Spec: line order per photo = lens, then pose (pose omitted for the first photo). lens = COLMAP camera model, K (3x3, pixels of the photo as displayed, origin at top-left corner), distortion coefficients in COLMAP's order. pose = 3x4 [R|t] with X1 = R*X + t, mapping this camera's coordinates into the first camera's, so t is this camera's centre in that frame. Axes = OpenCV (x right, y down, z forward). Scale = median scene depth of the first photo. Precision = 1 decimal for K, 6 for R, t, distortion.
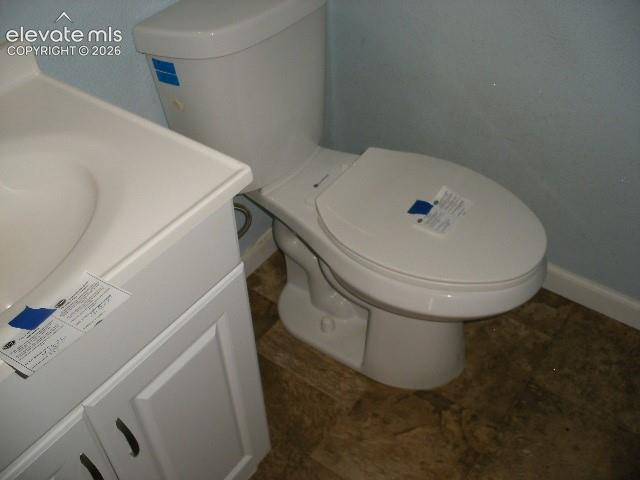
lens RADIAL K [[670.3, 0, 320.0], [0, 670.3, 240.0], [0, 0, 1]] dist [-0.217350, 0.228884]
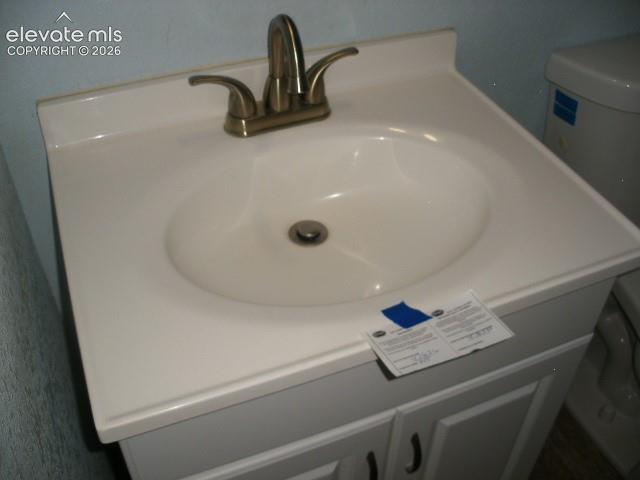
lens RADIAL K [[670.3, 0, 320.0], [0, 670.3, 240.0], [0, 0, 1]] dist [-0.217350, 0.228884]
pose [[0.857035, 0.364208, -0.364476, -0.107910], [-0.371680, 0.926890, 0.052235, 0.005381], [0.356854, 0.090701, 0.929746, 0.008516]]
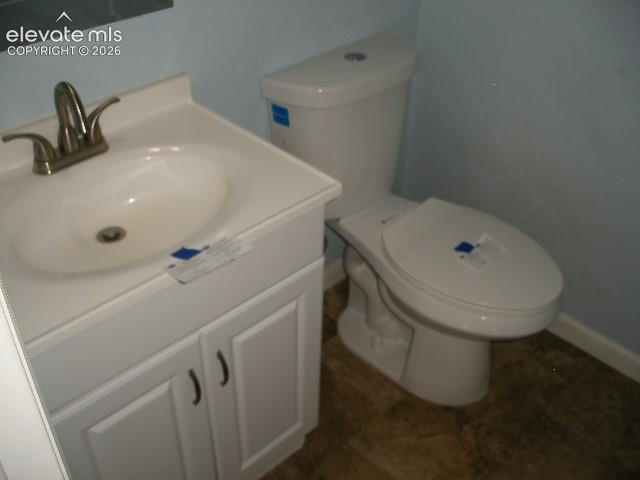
lens RADIAL K [[670.3, 0, 320.0], [0, 670.3, 240.0], [0, 0, 1]] dist [-0.217350, 0.228884]
pose [[0.986270, 0.133673, -0.096972, 0.002215], [-0.143202, 0.984725, -0.099047, 0.091057], [0.082251, 0.111574, 0.990346, -0.232239]]
